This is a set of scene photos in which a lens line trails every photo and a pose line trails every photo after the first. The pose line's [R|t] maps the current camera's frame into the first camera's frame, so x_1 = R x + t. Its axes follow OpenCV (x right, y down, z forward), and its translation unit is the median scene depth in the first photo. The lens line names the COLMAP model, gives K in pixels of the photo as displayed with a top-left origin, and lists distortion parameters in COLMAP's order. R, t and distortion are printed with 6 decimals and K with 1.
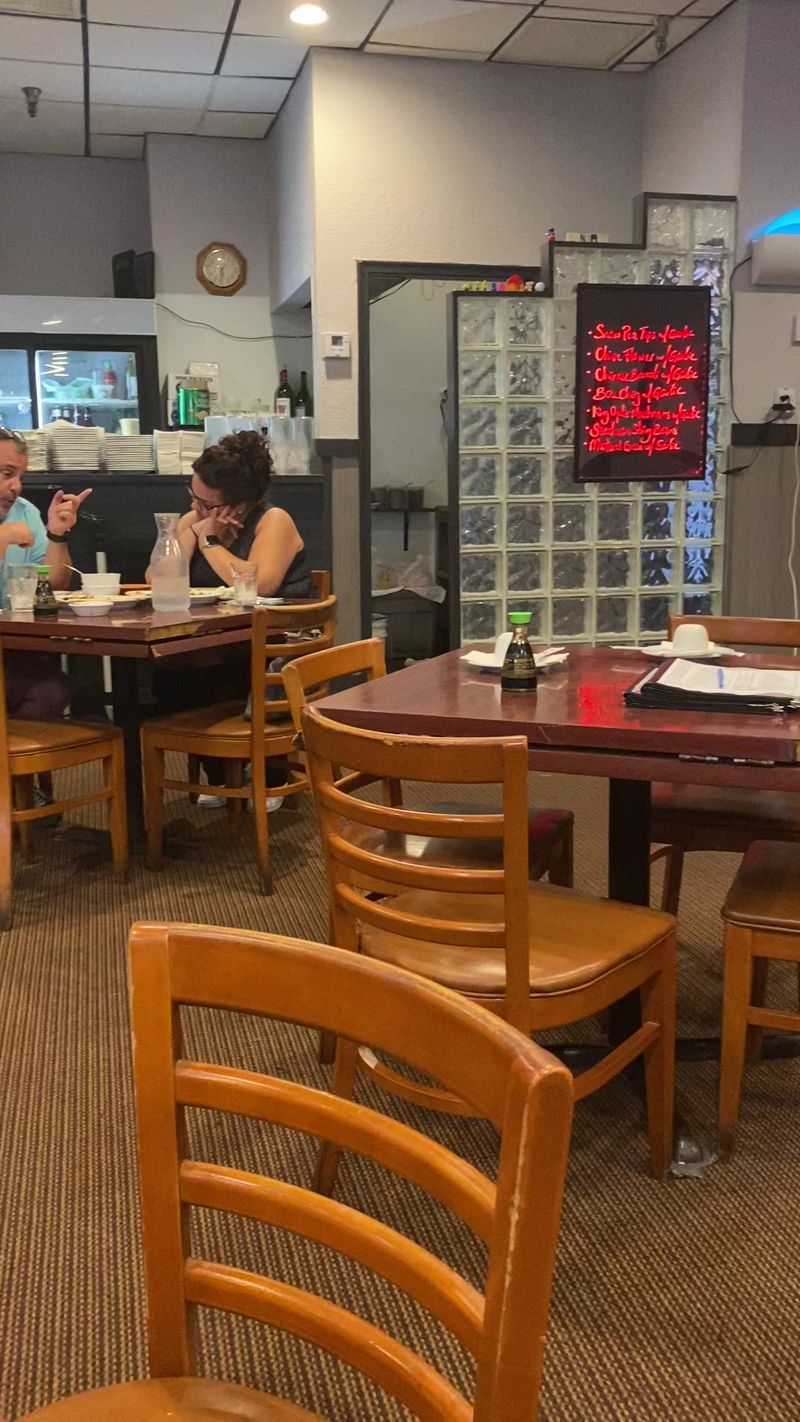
lens RADIAL K [[1253.4, 0, 400.0], [0, 1253.4, 711.0], [0, 0, 1]] dist [0.084434, -0.128825]
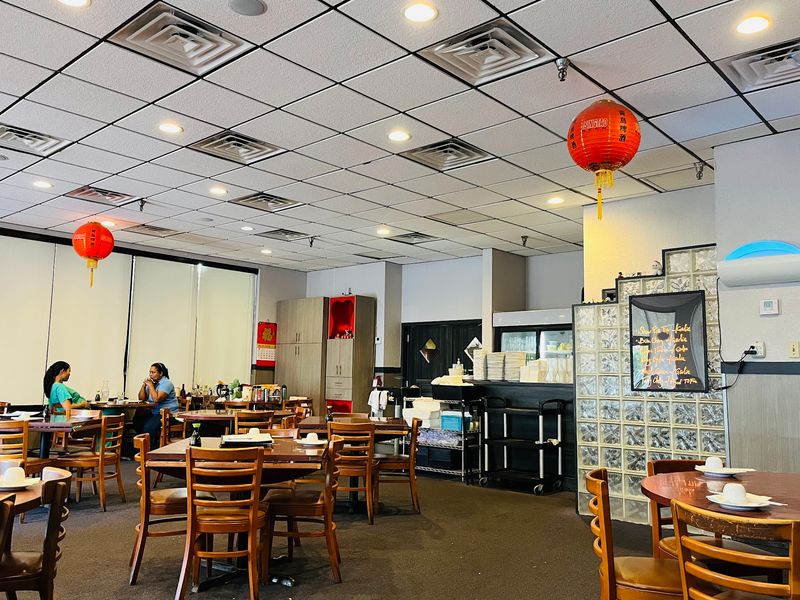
lens RADIAL K [[672.9, 0, 387.1], [0, 672.9, 302.0], [0, 0, 1]] dist [0.038048, -0.017832]
pose [[0.553647, -0.076968, -0.829187, 0.806761], [-0.176925, 0.962115, -0.207440, -0.028115], [0.813740, 0.261552, 0.519055, 0.105499]]
